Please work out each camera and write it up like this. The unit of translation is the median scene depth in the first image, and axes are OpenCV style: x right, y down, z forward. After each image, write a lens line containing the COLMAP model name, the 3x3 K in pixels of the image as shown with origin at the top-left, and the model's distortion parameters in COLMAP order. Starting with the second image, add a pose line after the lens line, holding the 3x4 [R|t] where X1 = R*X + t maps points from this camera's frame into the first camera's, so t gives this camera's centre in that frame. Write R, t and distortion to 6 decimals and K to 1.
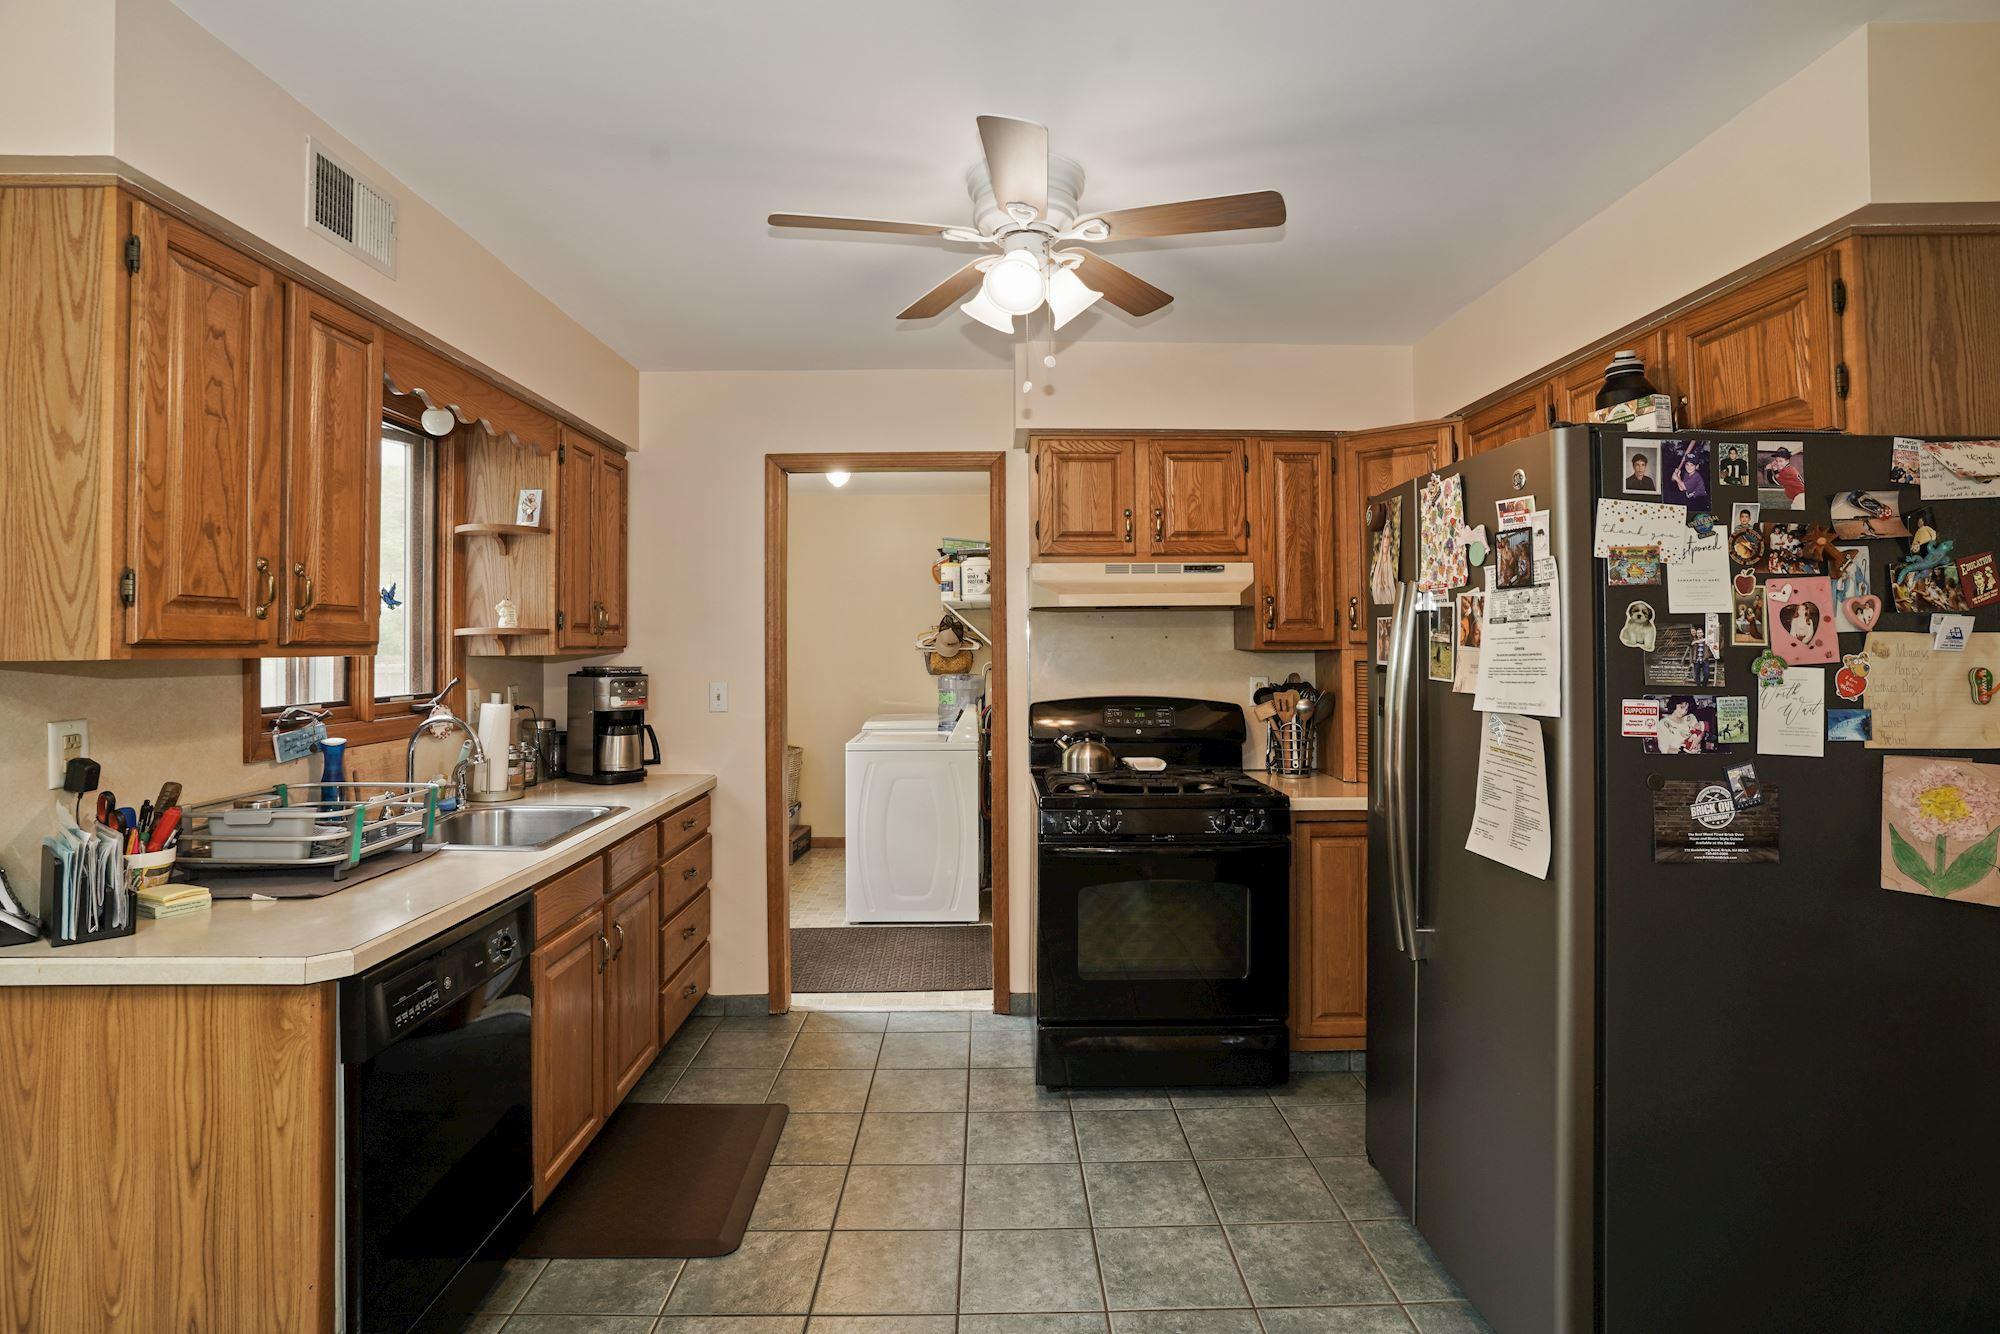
lens RADIAL K [[1019.4, 0, 1060.7], [0, 1019.4, 627.1], [0, 0, 1]] dist [-0.058783, 0.025432]
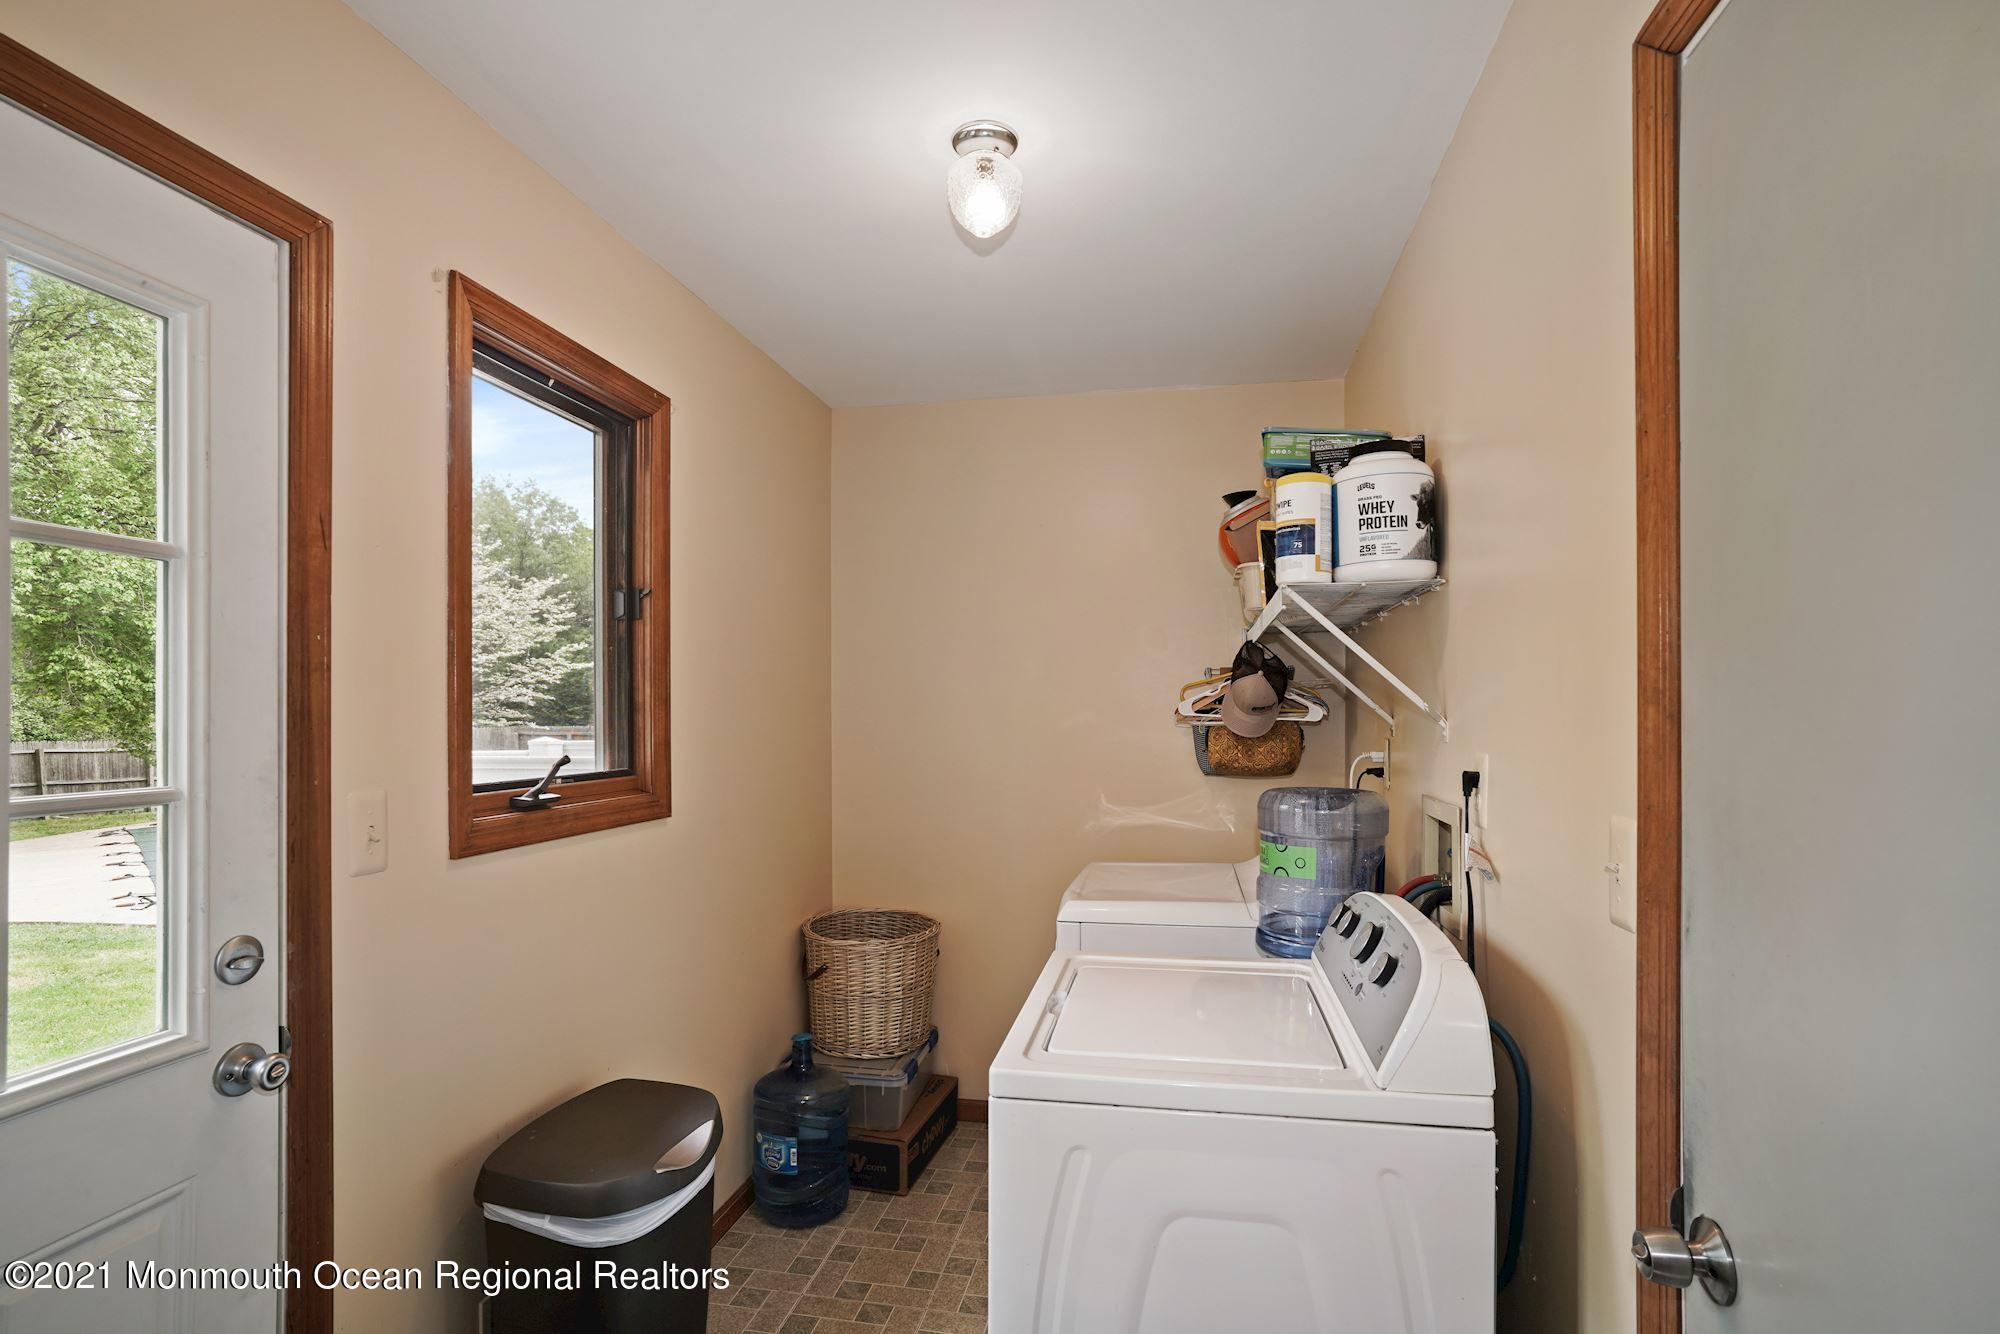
lens RADIAL K [[1031.7, 0, 1007.3], [0, 1031.7, 710.4], [0, 0, 1]] dist [0.000597, 0.013743]
pose [[0.968036, 0.002463, -0.250800, -0.220222], [0.001330, 0.999887, 0.014953, 0.023373], [0.250808, -0.014809, 0.967924, 1.177968]]
